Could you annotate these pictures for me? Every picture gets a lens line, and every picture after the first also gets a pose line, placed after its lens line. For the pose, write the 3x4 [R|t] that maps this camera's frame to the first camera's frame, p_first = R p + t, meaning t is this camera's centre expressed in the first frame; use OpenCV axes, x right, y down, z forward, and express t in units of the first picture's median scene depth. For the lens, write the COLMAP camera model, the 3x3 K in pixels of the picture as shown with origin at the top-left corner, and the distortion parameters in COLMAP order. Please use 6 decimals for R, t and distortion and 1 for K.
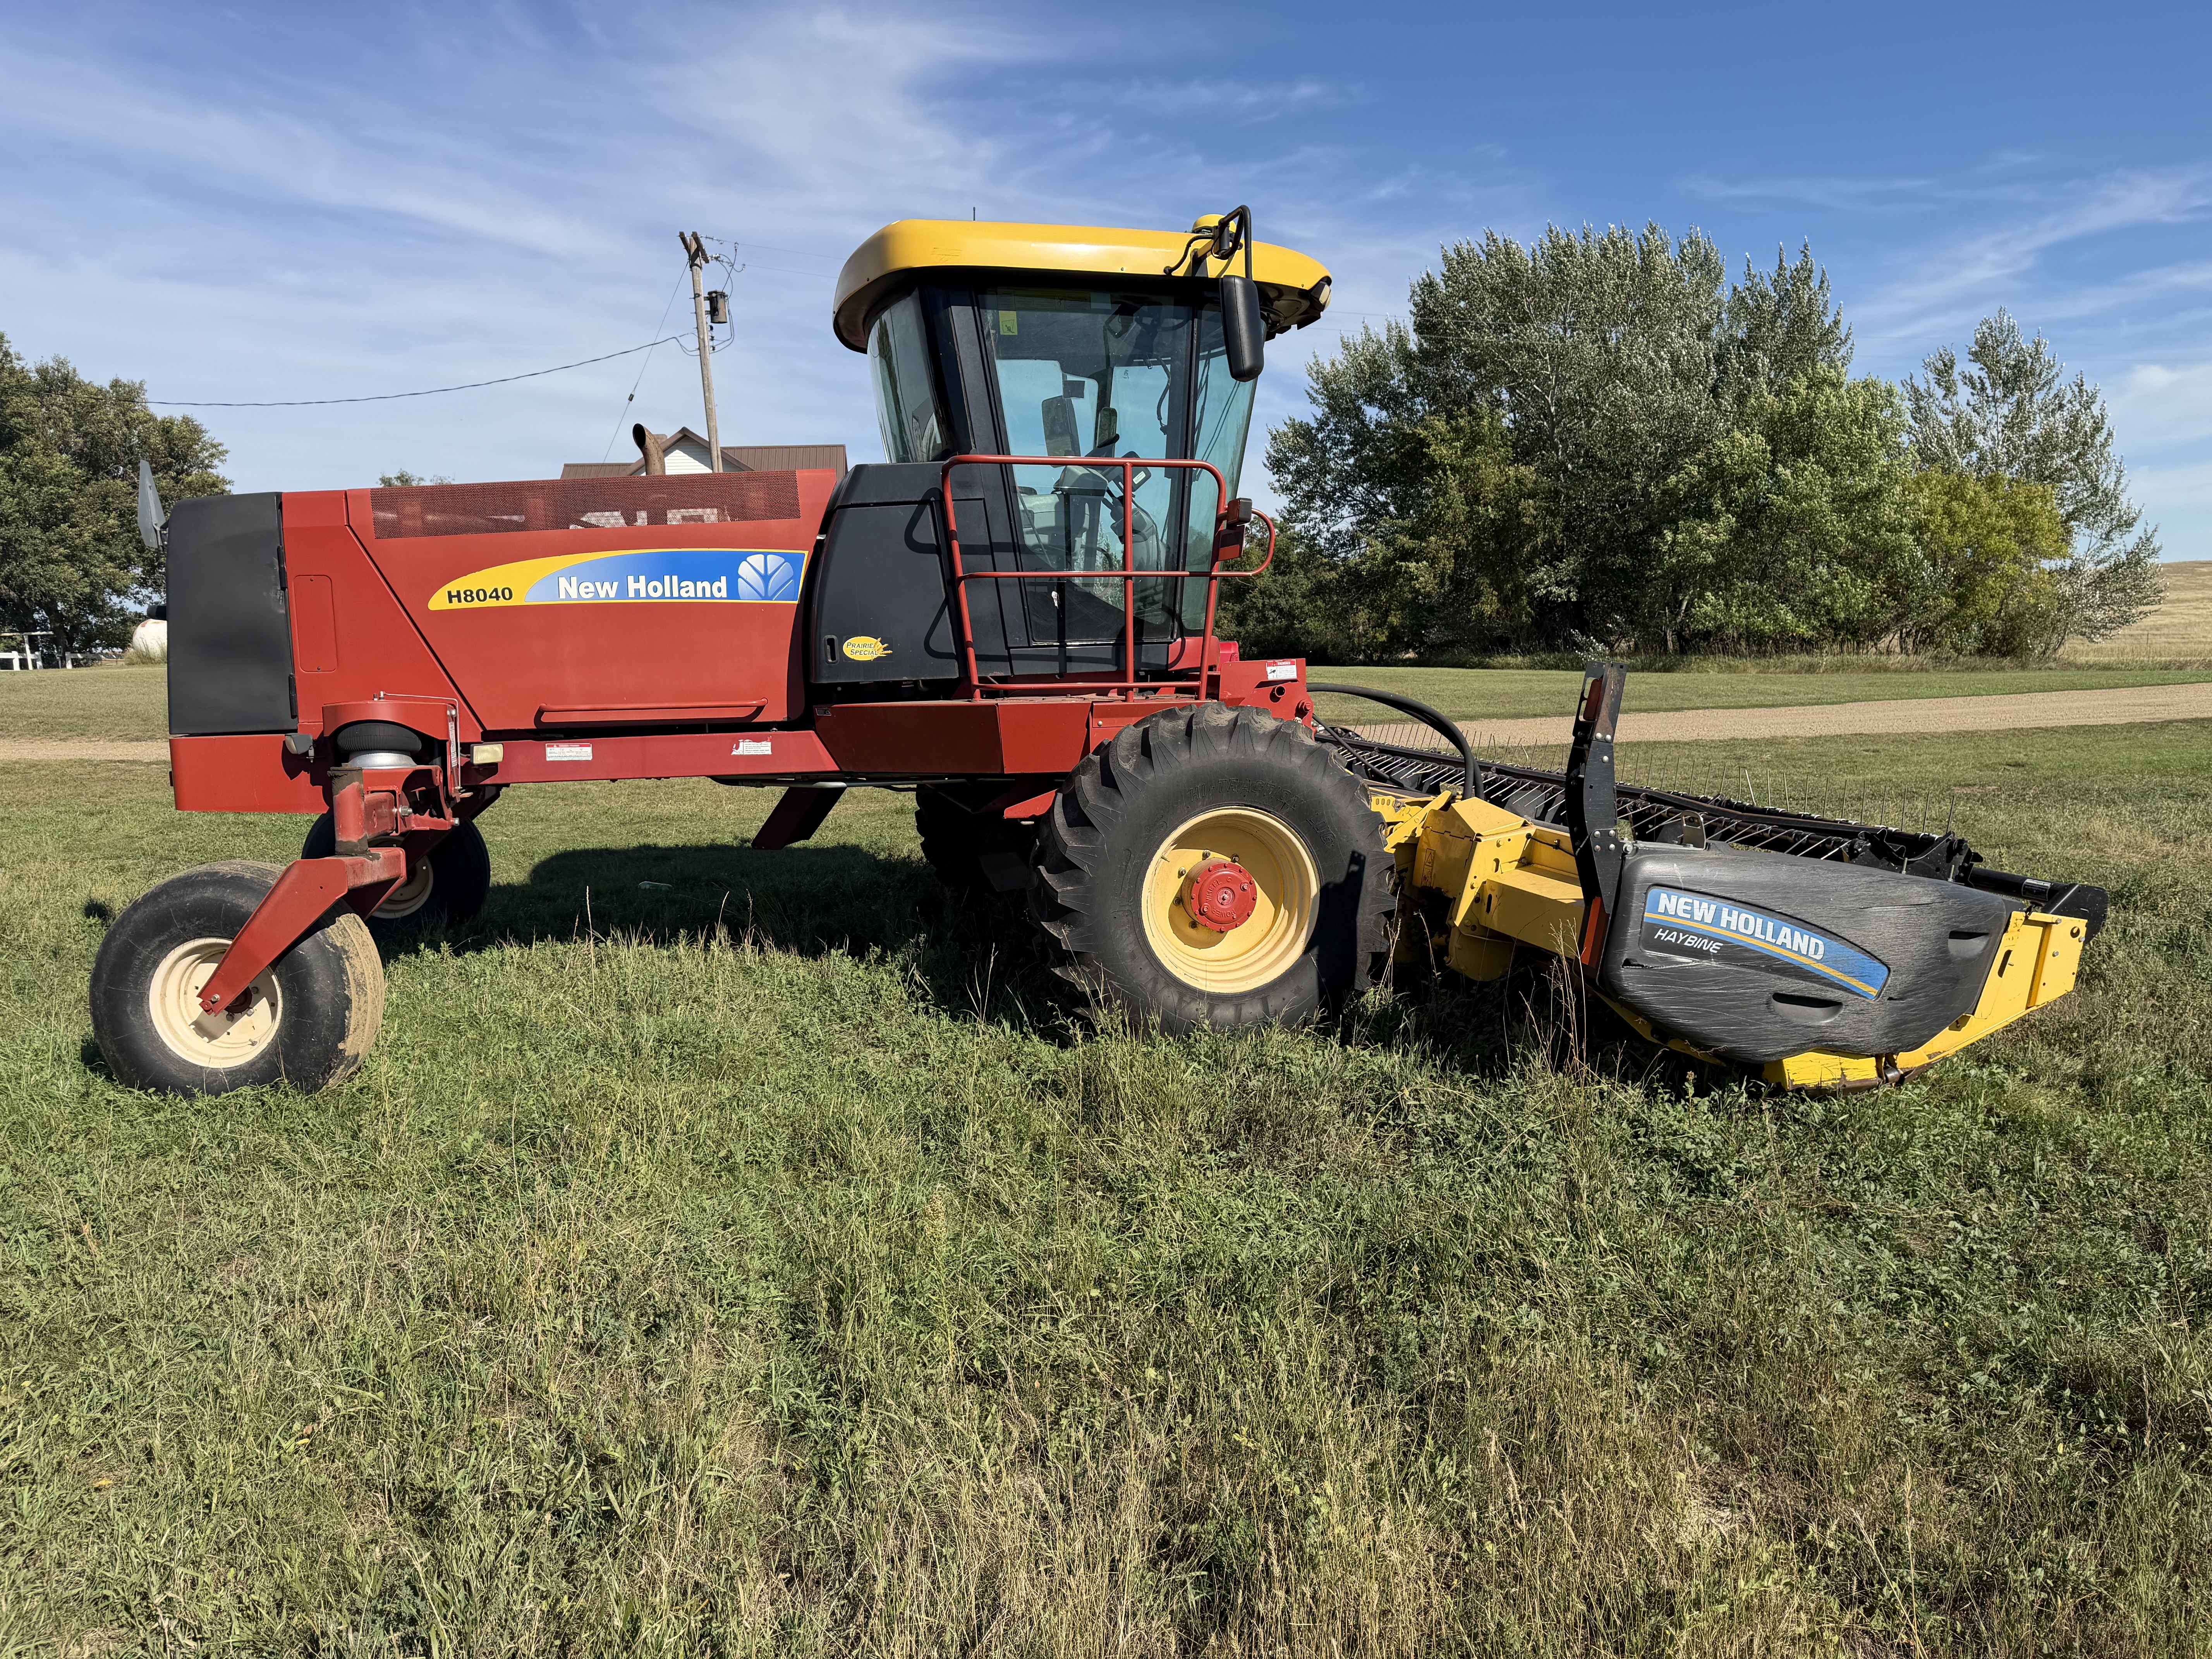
lens RADIAL K [[1517.0, 0, 1103.6], [0, 1517.0, 842.7], [0, 0, 1]] dist [0.071221, -0.037359]
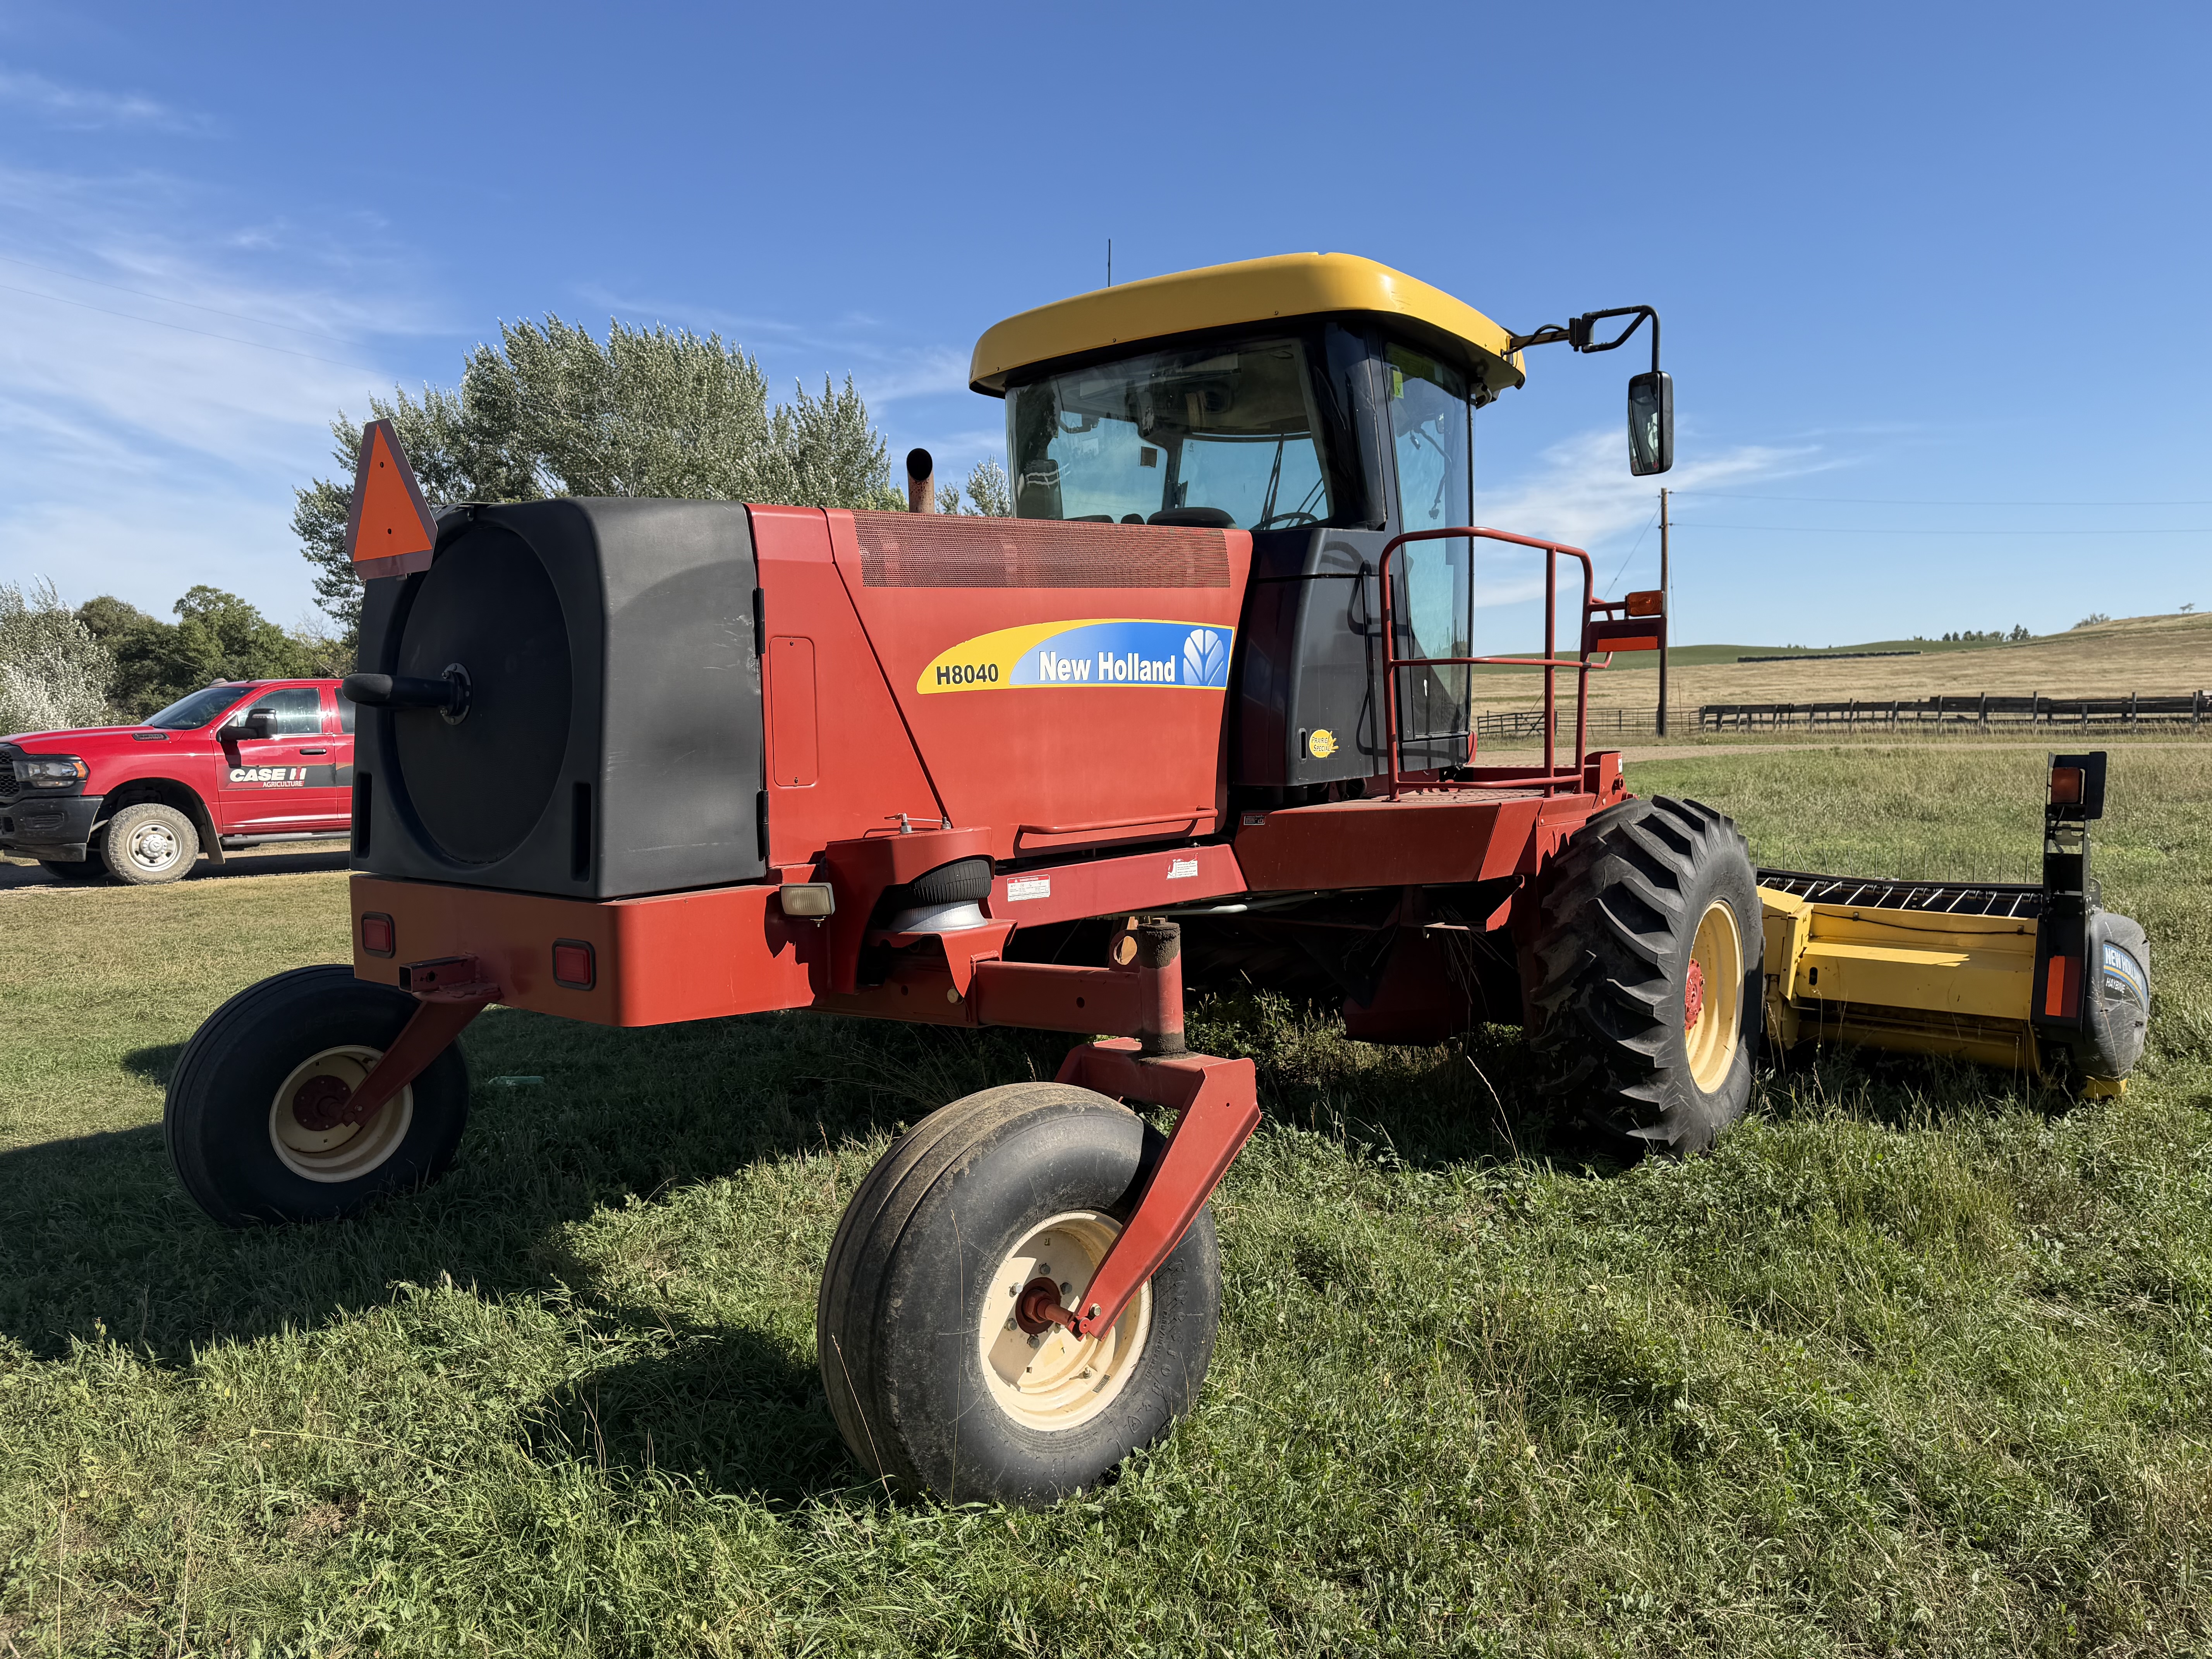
lens RADIAL K [[1541.9, 0, 1117.0], [0, 1541.9, 845.6], [0, 0, 1]] dist [0.040779, -0.051354]
pose [[0.798750, -0.043402, 0.600095, -0.755361], [0.078410, 0.996398, -0.032303, -0.052293], [-0.596531, 0.072855, 0.799276, 0.383326]]
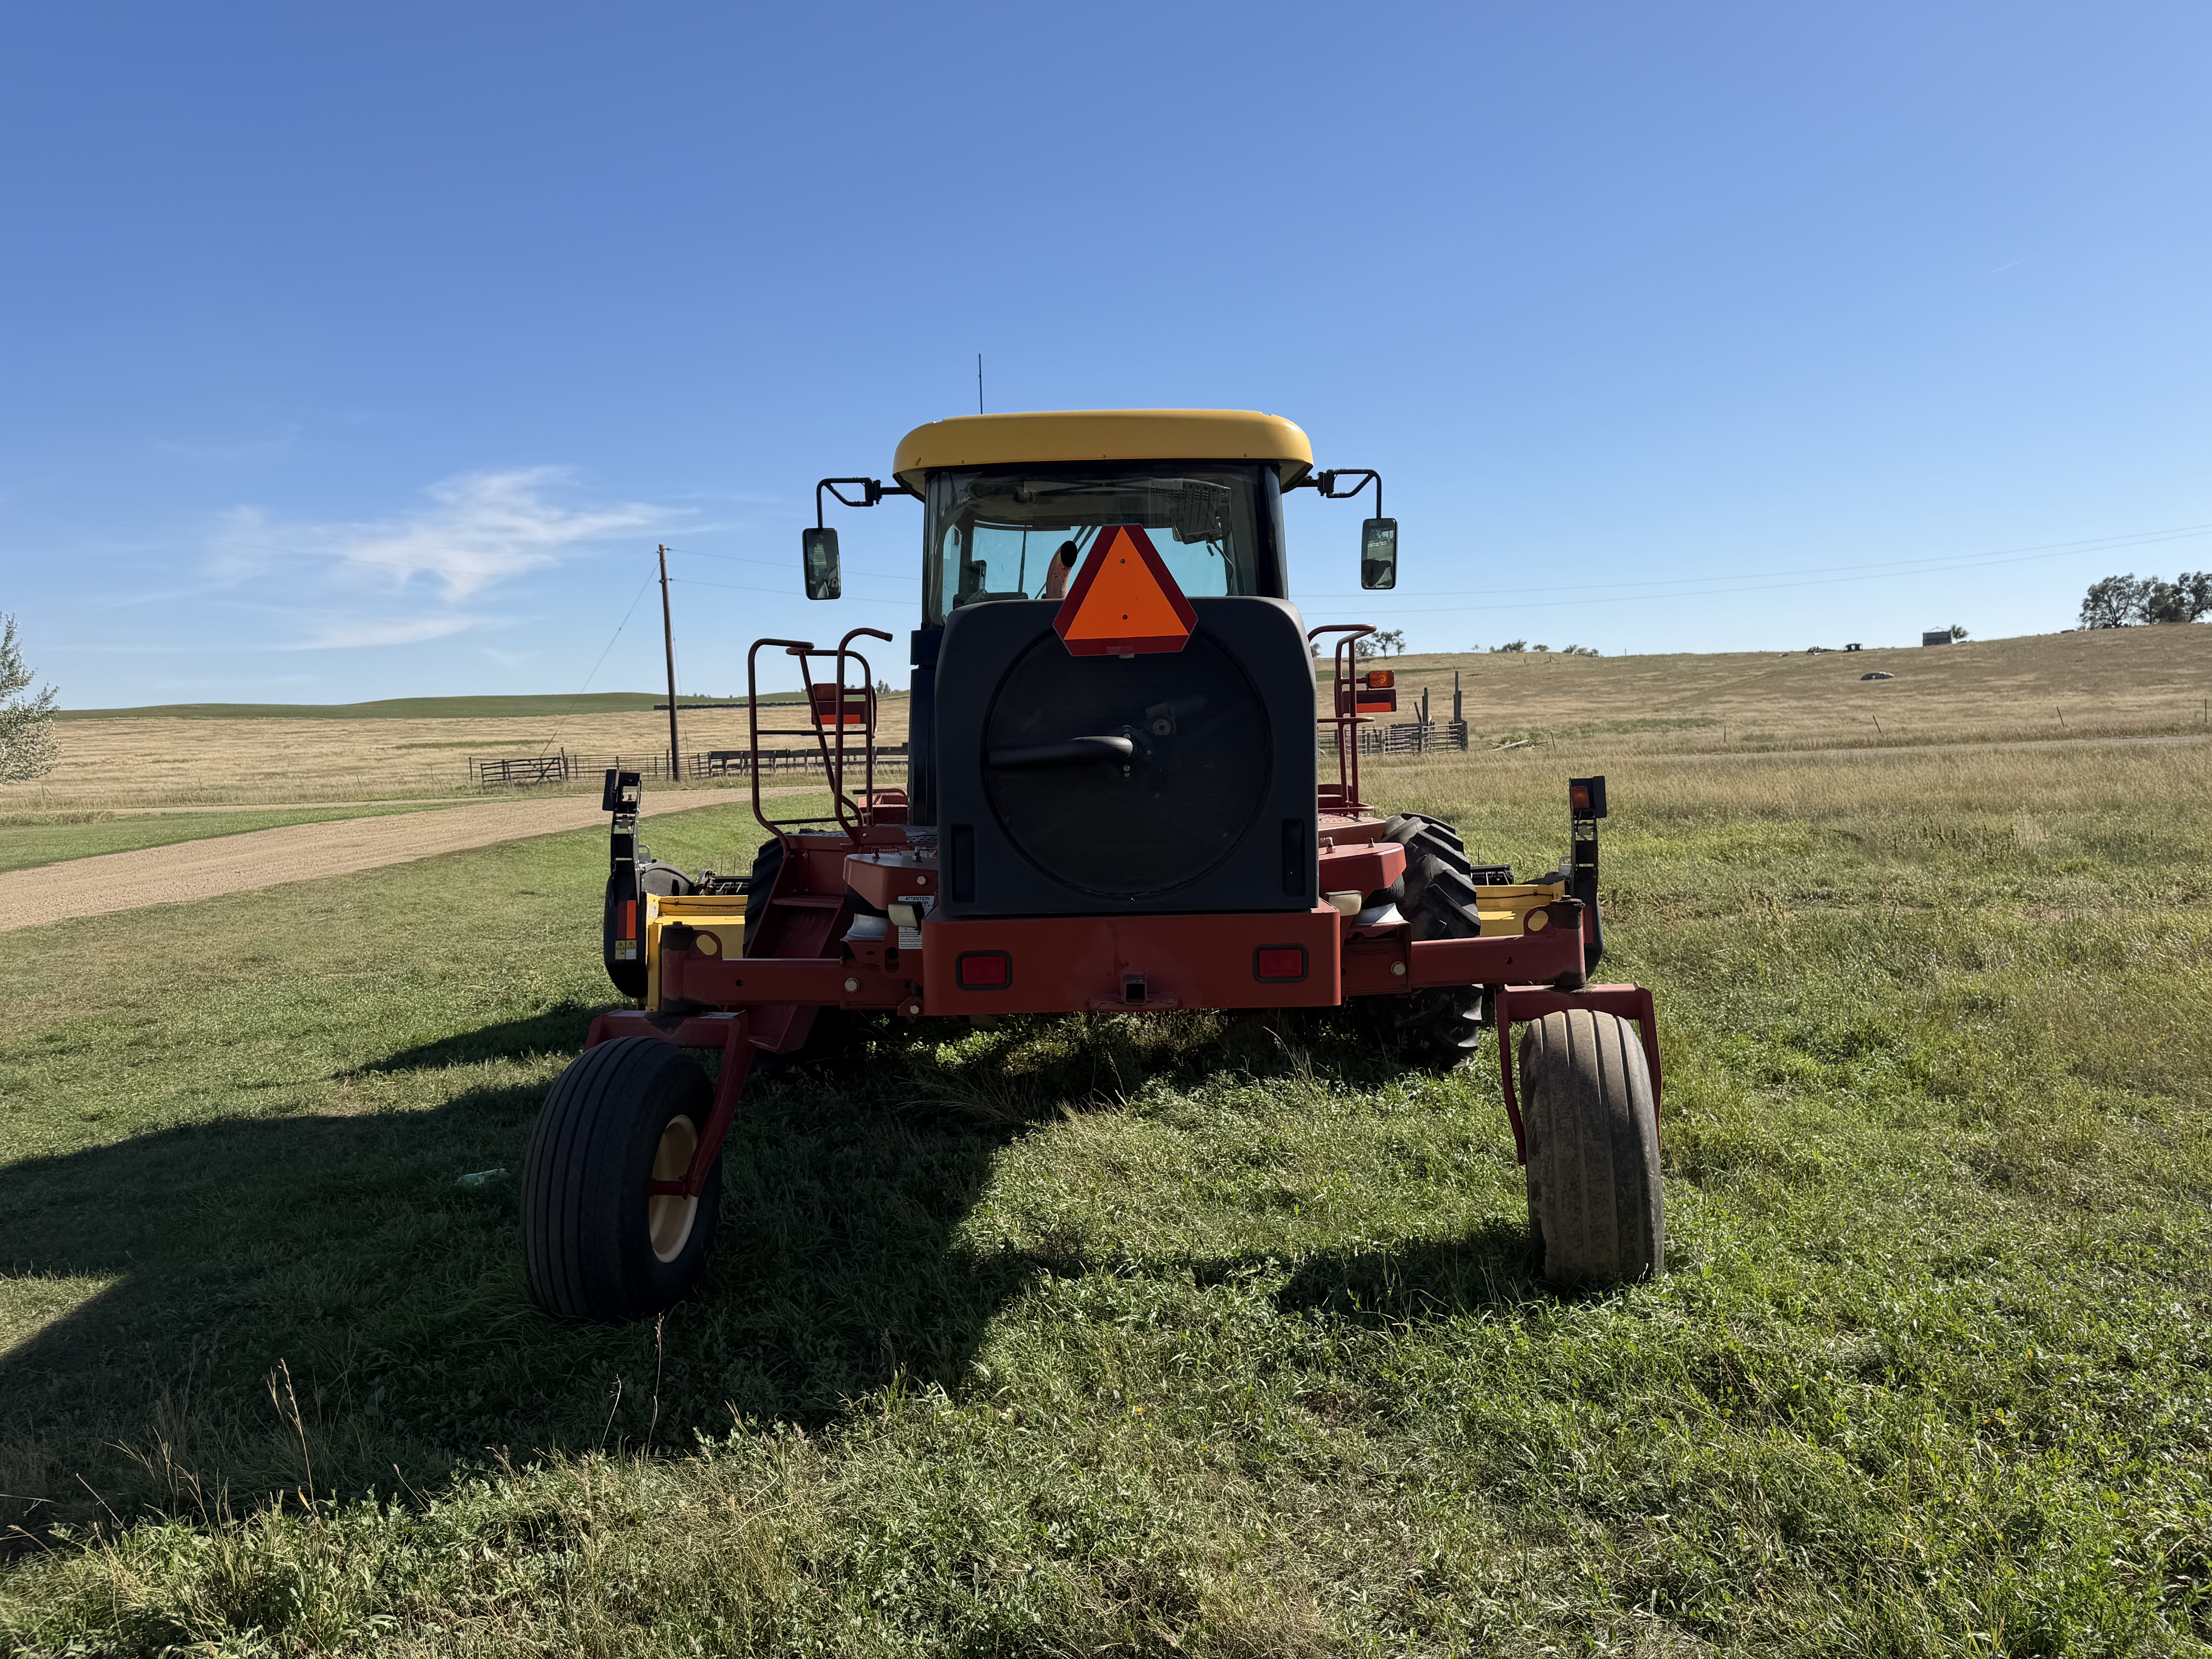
lens RADIAL K [[1541.9, 0, 1117.0], [0, 1541.9, 845.6], [0, 0, 1]] dist [0.040779, -0.051354]
pose [[0.238026, -0.054357, 0.969737, -1.279939], [0.148366, 0.988750, 0.019006, -0.121624], [-0.959860, 0.139353, 0.243412, 0.848928]]
